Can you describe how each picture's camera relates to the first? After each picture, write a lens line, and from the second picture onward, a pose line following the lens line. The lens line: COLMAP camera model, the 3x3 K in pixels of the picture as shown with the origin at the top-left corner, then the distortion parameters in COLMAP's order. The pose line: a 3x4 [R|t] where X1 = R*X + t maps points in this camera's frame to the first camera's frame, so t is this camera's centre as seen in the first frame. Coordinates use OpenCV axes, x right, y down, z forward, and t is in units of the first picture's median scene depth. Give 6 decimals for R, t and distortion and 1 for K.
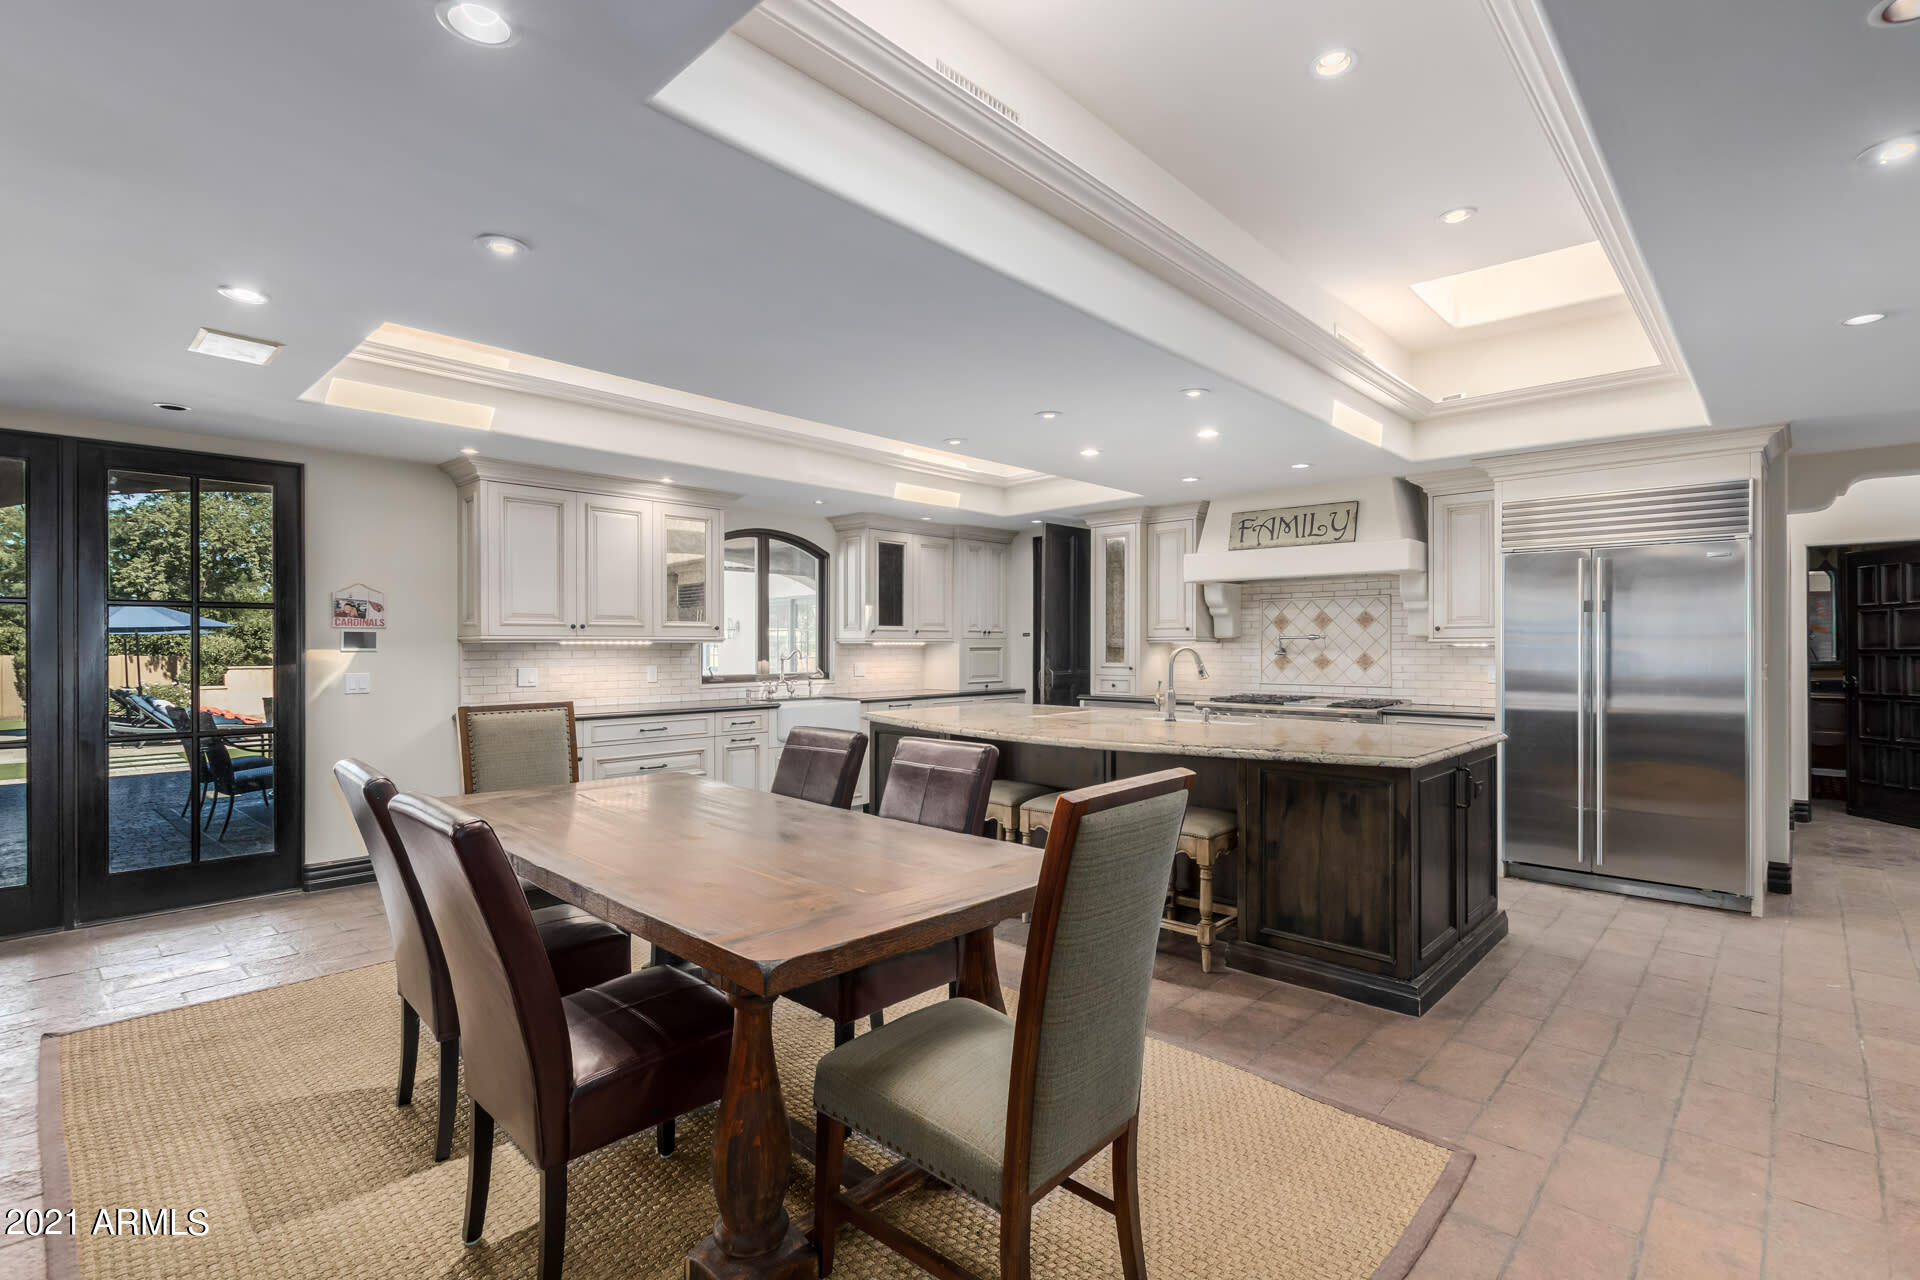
lens RADIAL K [[889.8, 0, 960.0], [0, 889.8, 640.0], [0, 0, 1]] dist [0.011658, 0.000023]
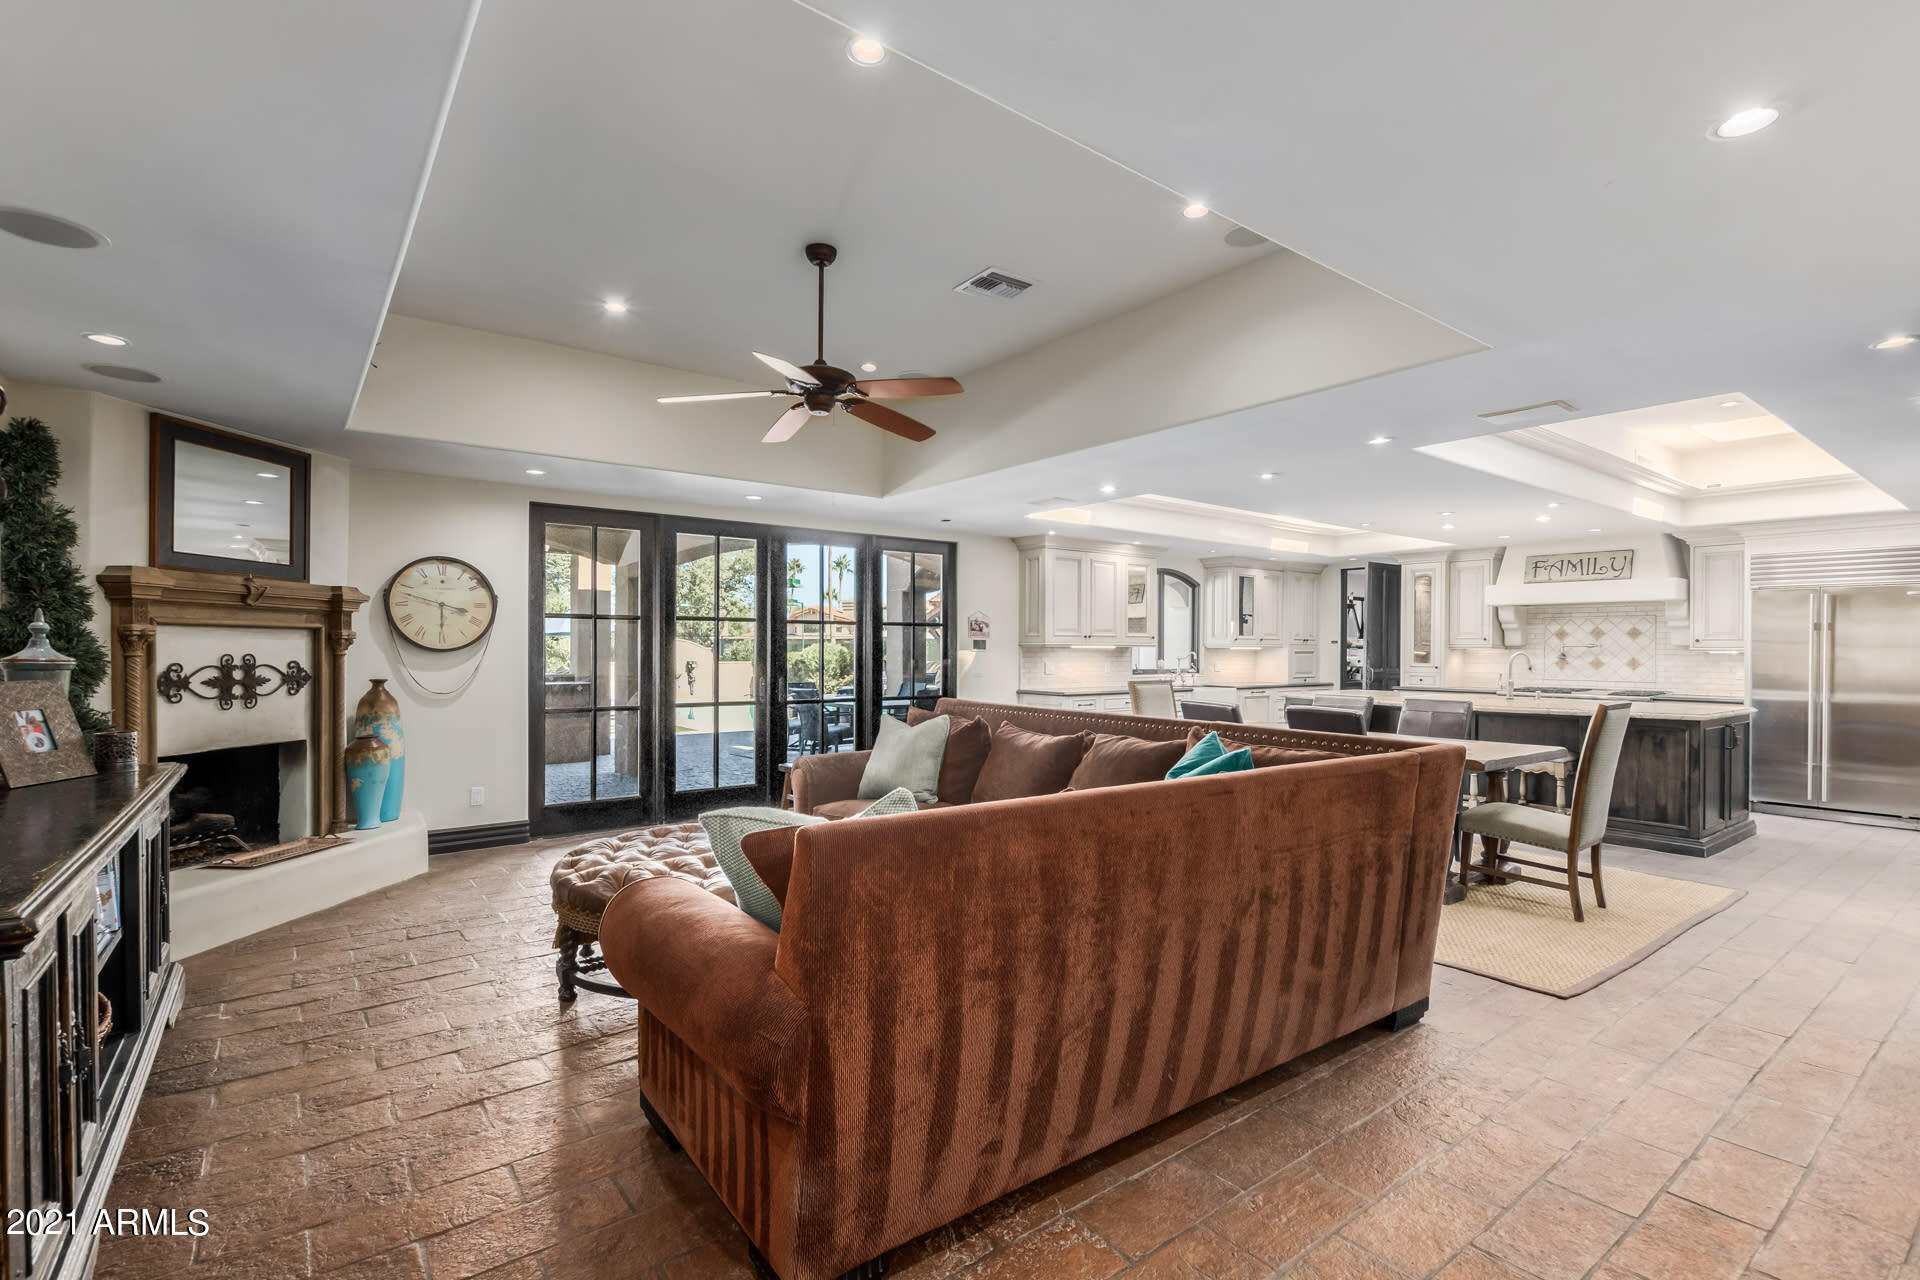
lens RADIAL K [[873.5, 0, 953.6], [0, 873.5, 647.0], [0, 0, 1]] dist [0.001385, -0.000535]
pose [[0.985086, 0.006031, -0.171956, -0.375301], [-0.005431, 0.999977, 0.003960, -0.001441], [0.171976, -0.002967, 0.985097, -0.550276]]
